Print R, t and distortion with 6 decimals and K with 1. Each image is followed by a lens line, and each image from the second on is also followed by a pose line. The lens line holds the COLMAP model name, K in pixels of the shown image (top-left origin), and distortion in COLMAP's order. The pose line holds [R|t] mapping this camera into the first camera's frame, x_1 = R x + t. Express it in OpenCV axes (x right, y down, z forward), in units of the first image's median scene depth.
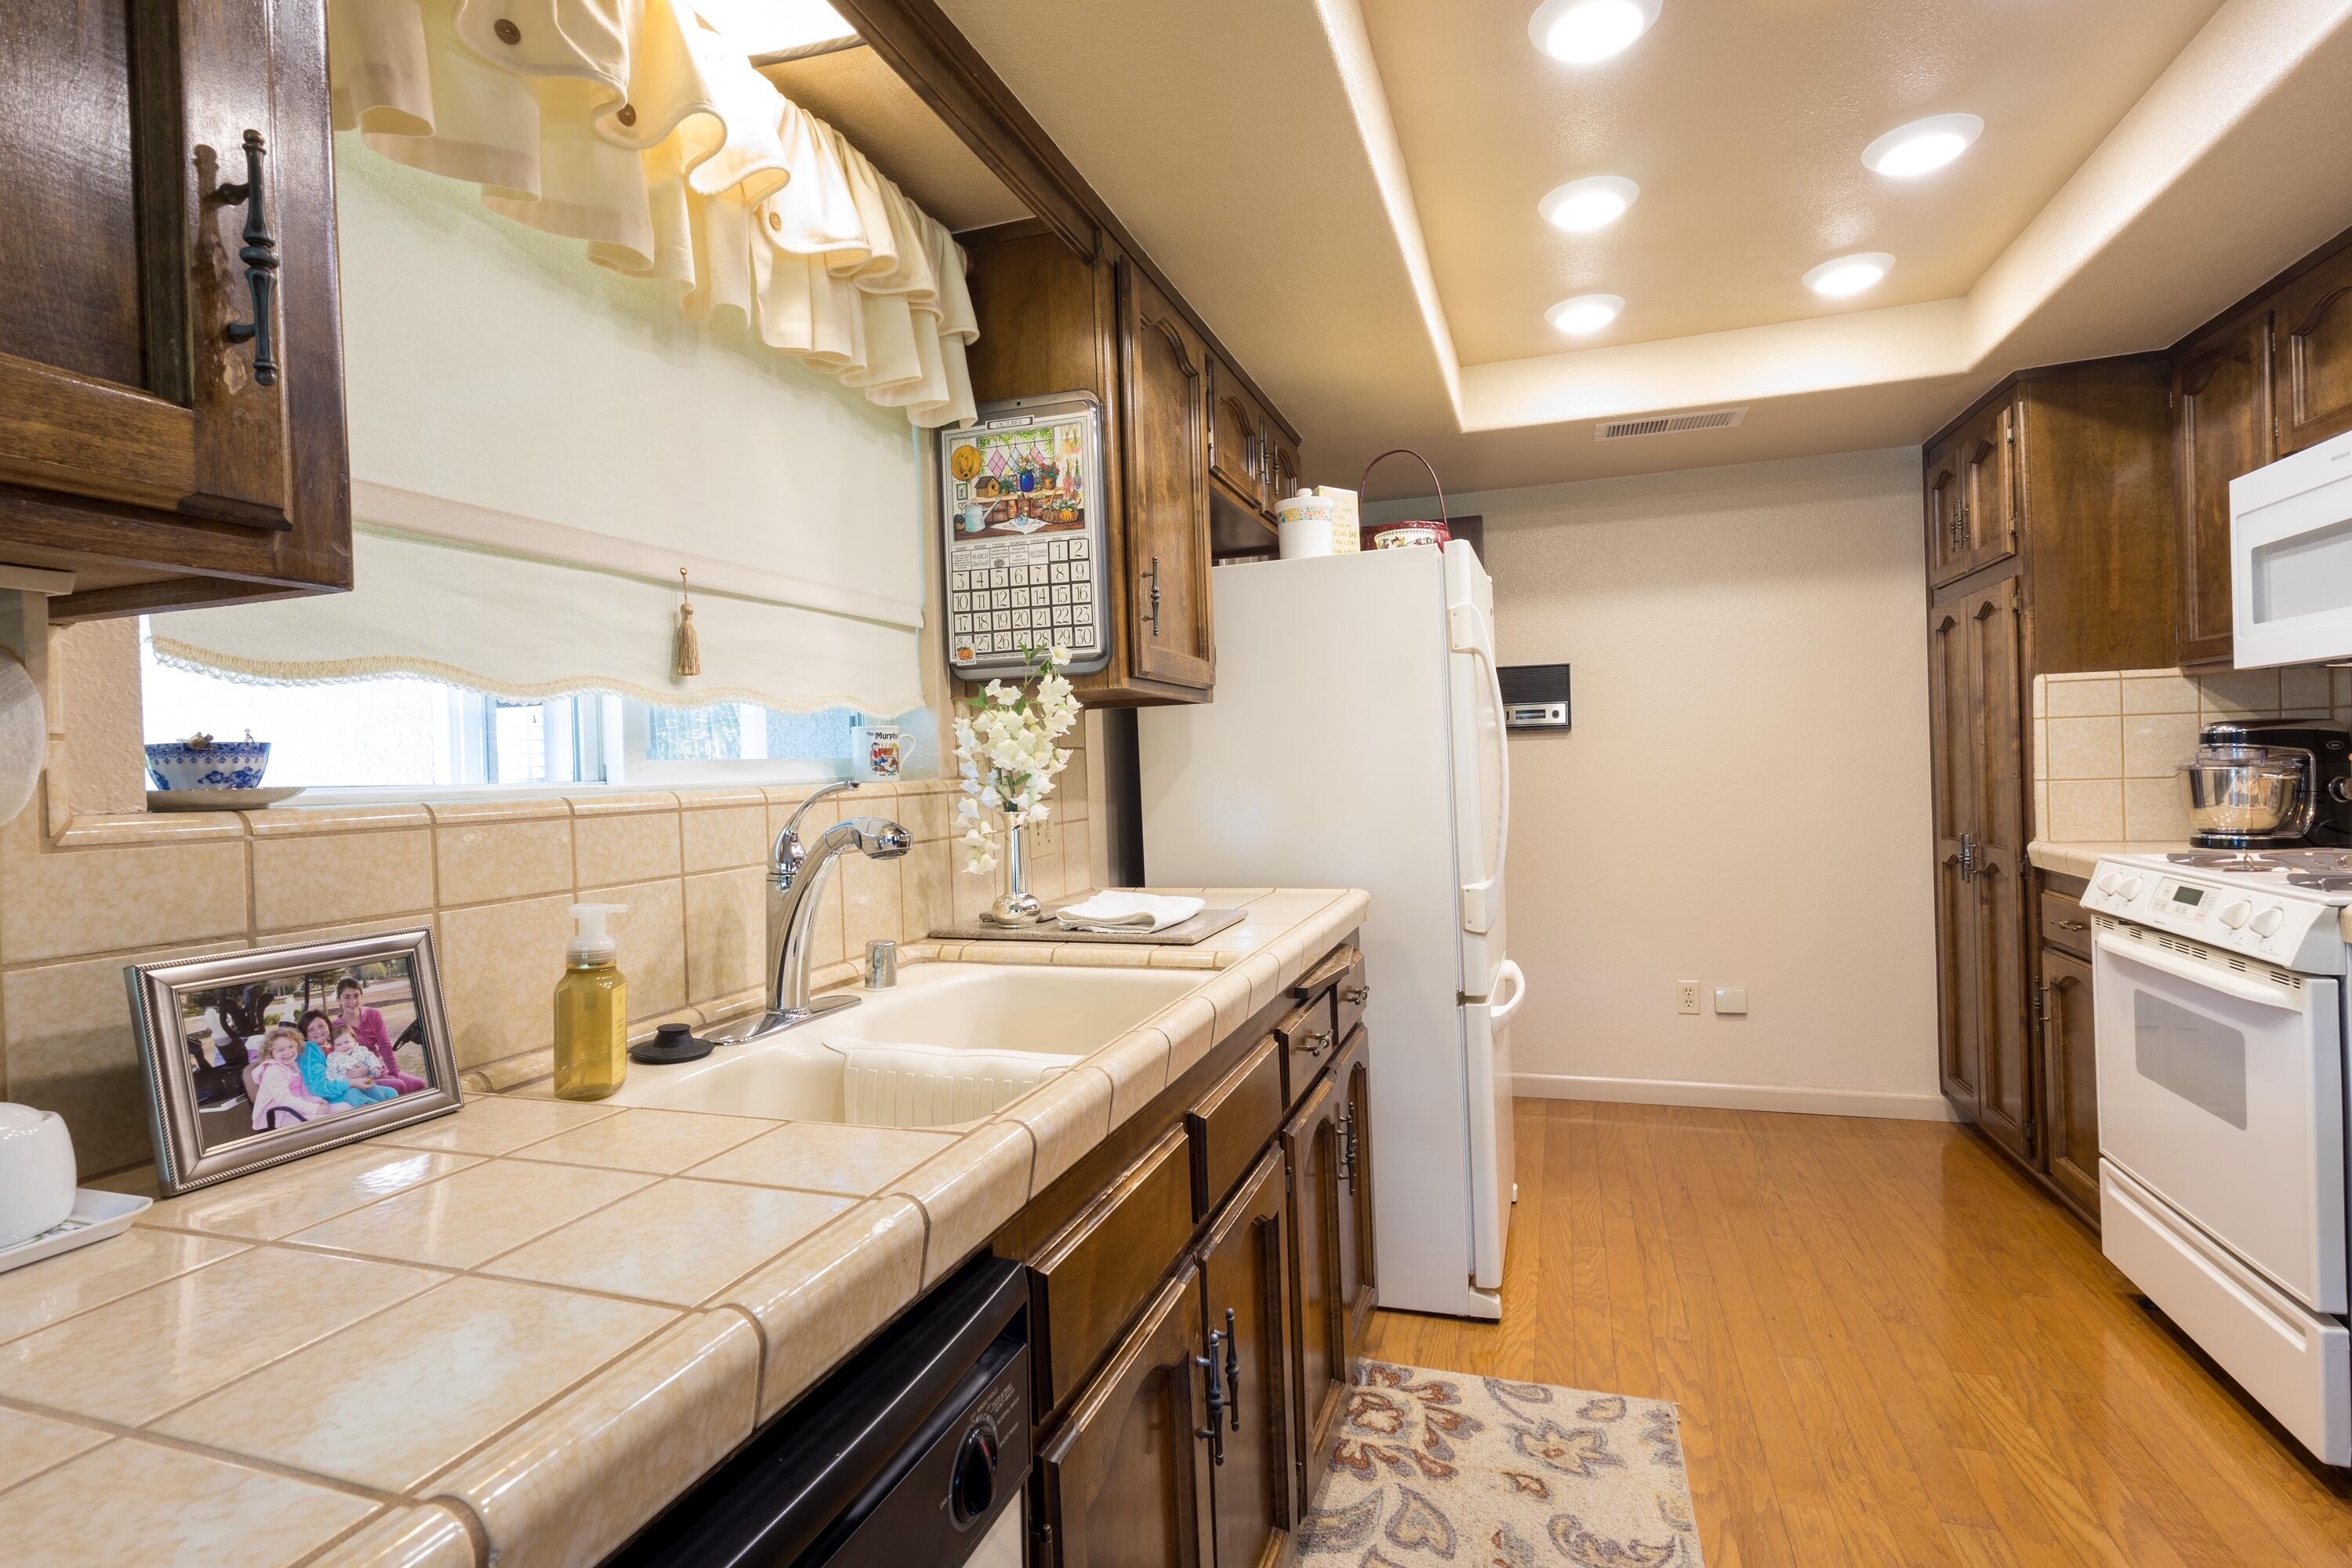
lens RADIAL K [[1146.4, 0, 1178.7], [0, 1146.4, 779.5], [0, 0, 1]] dist [-0.000282, 0.000149]
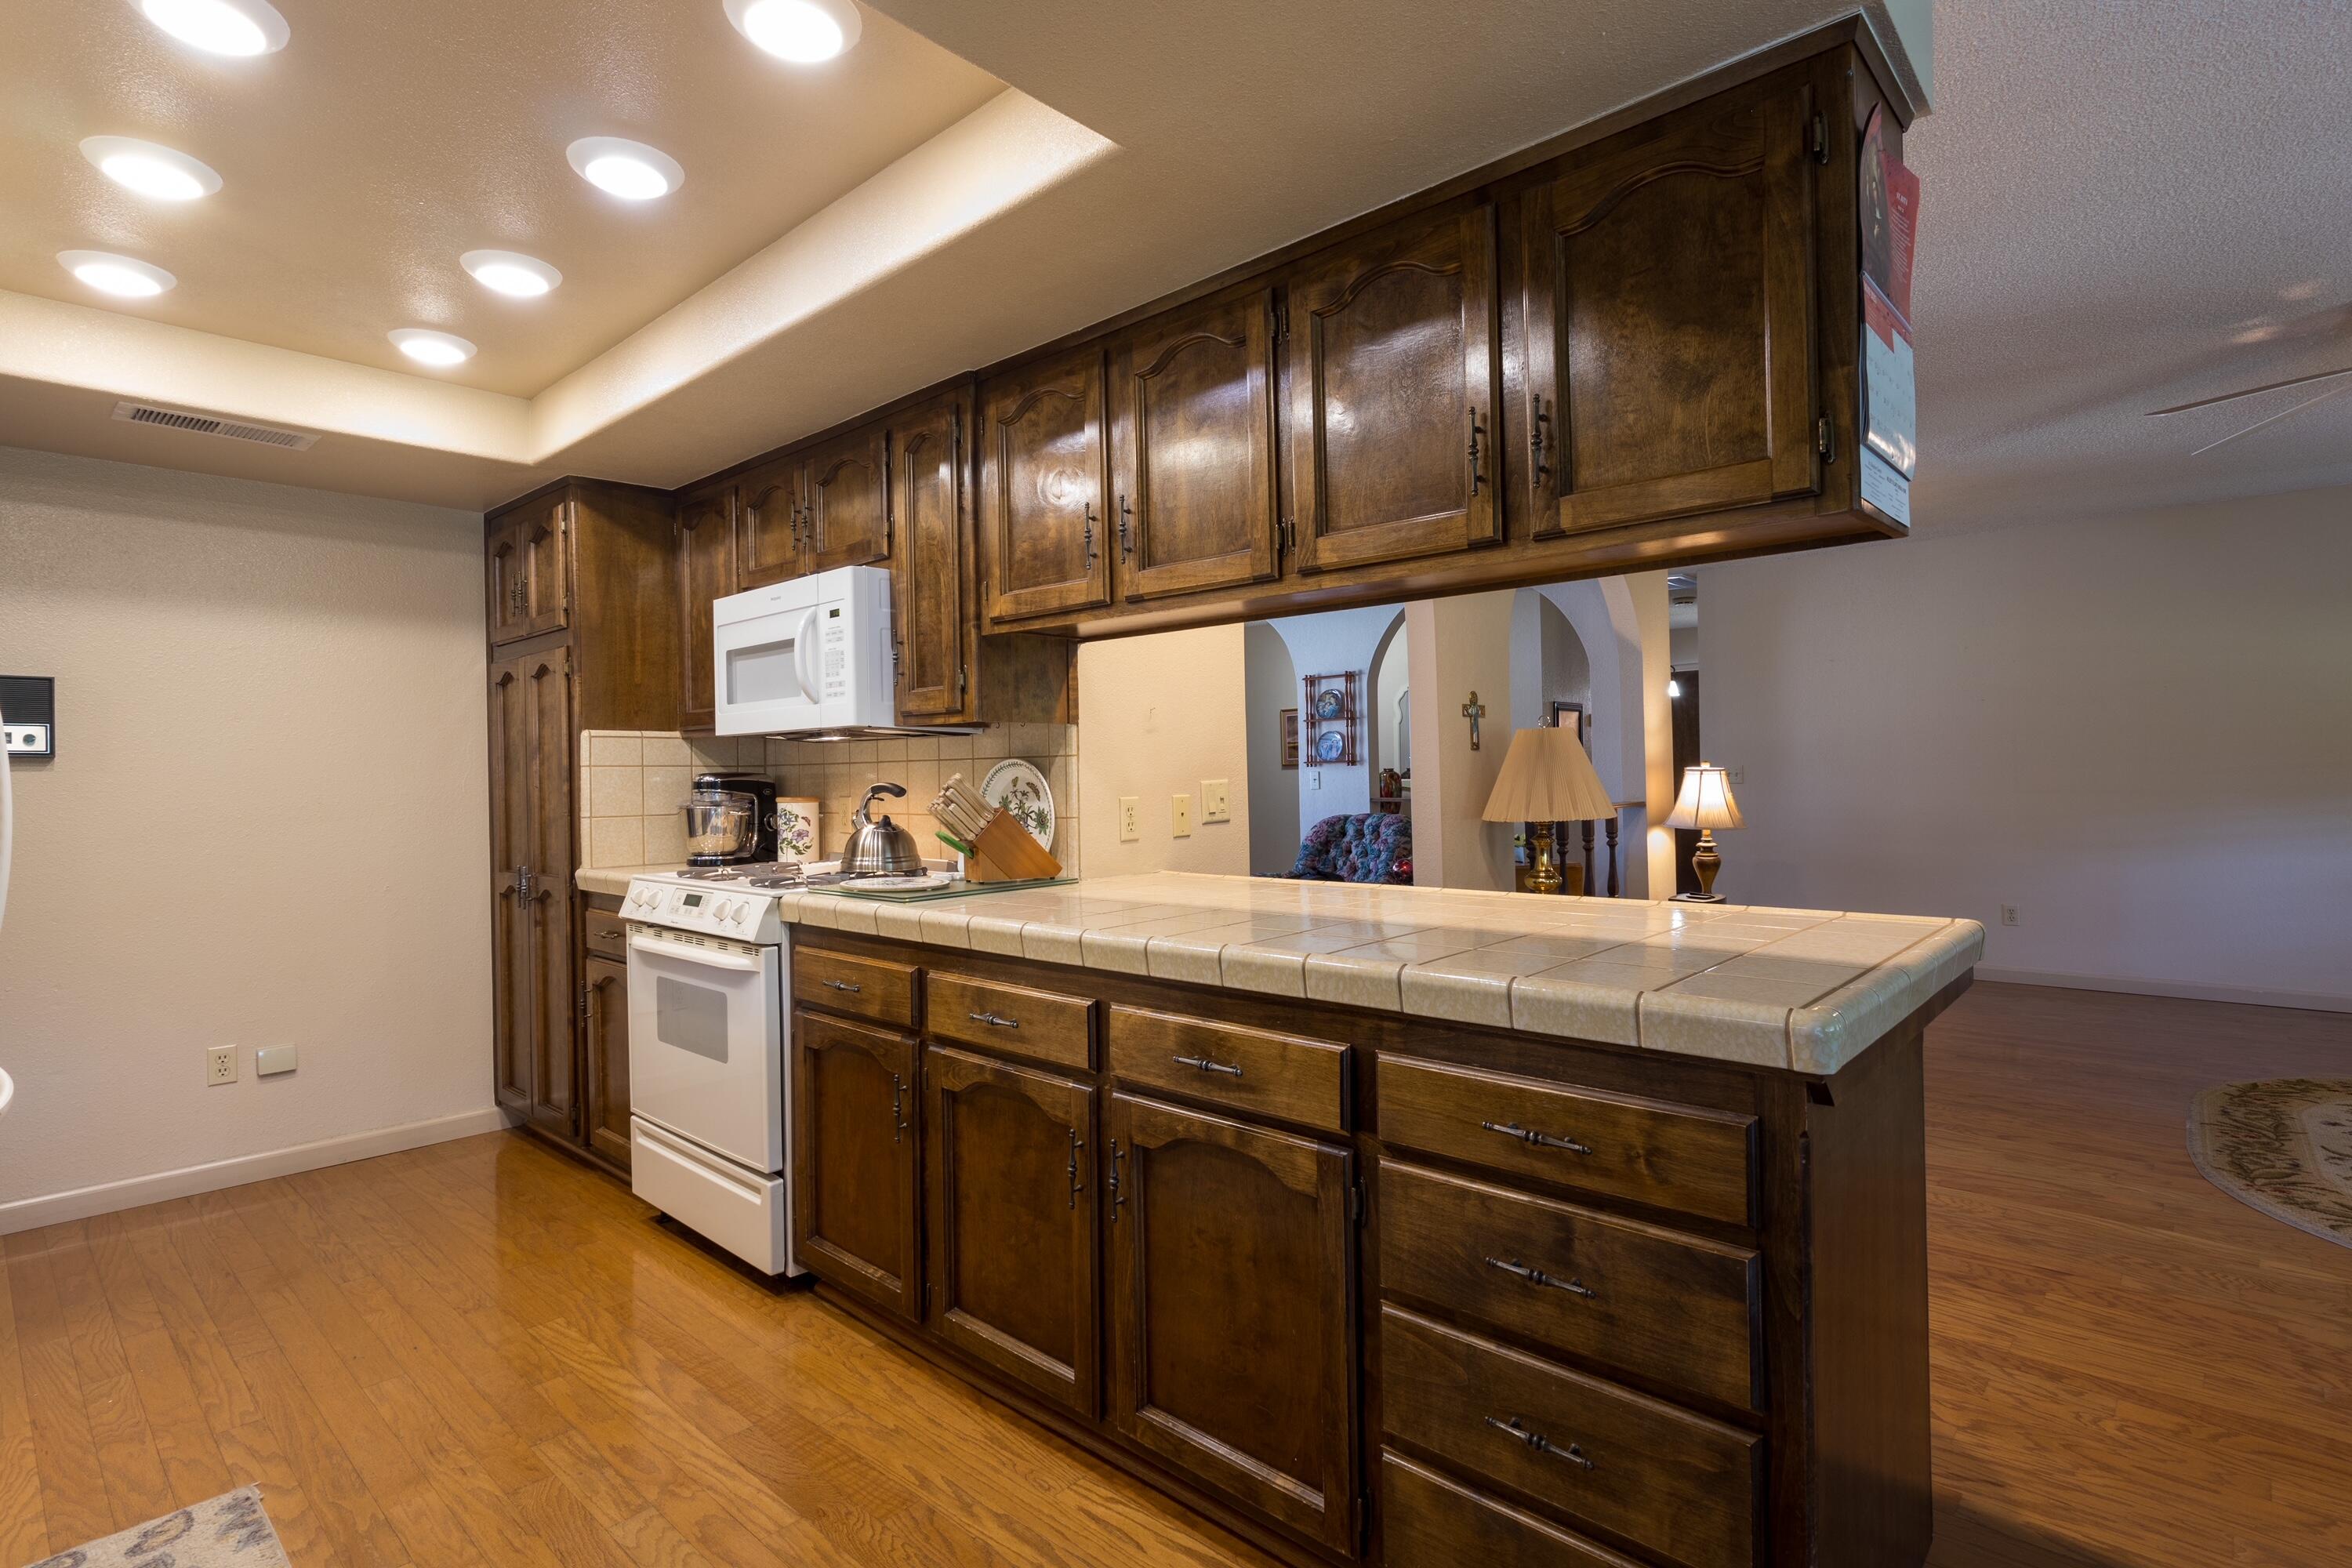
lens RADIAL K [[1146.4, 0, 1178.7], [0, 1146.4, 779.5], [0, 0, 1]] dist [-0.000282, 0.000149]
pose [[0.408925, 0.023866, 0.912256, -0.095151], [0.010357, 0.999472, -0.030790, 0.004375], [-0.912509, 0.022039, 0.408462, -0.063560]]
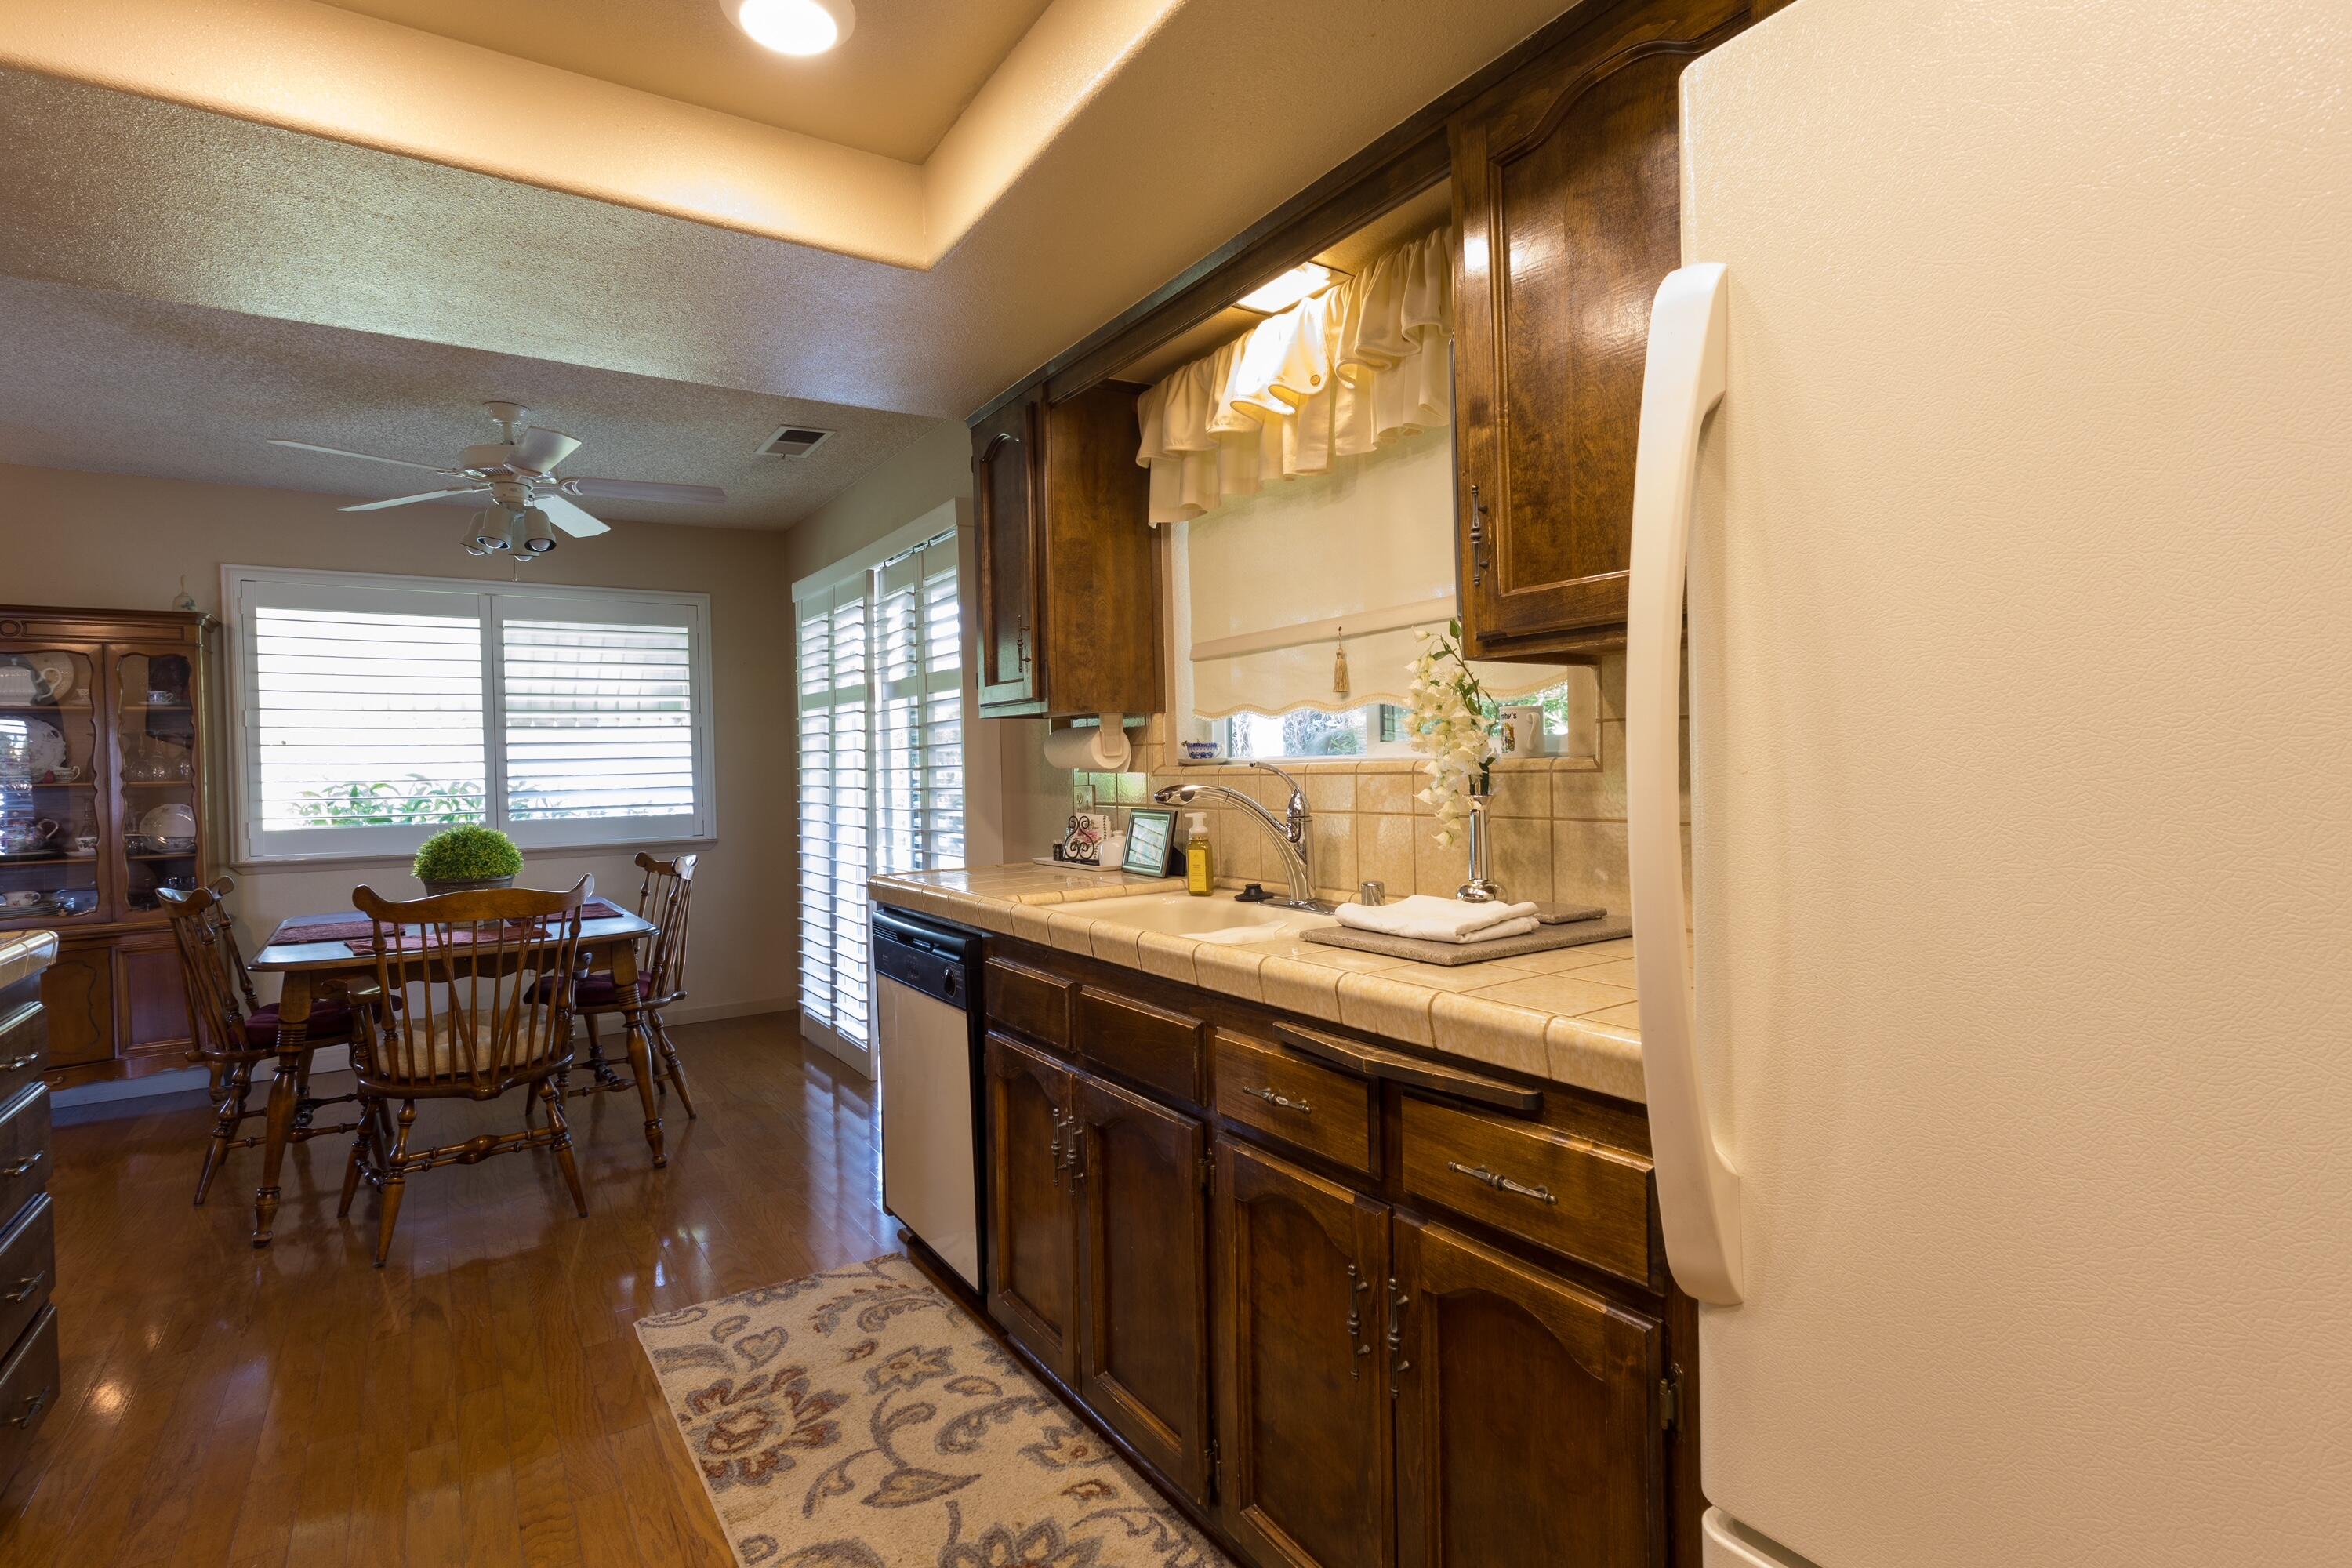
lens RADIAL K [[1146.4, 0, 1178.7], [0, 1146.4, 779.5], [0, 0, 1]] dist [-0.000282, 0.000149]
pose [[-0.609708, 0.056624, -0.790601, 0.511817], [0.037054, 0.998391, 0.042931, -0.023618], [0.791760, -0.003120, -0.610825, 0.918103]]
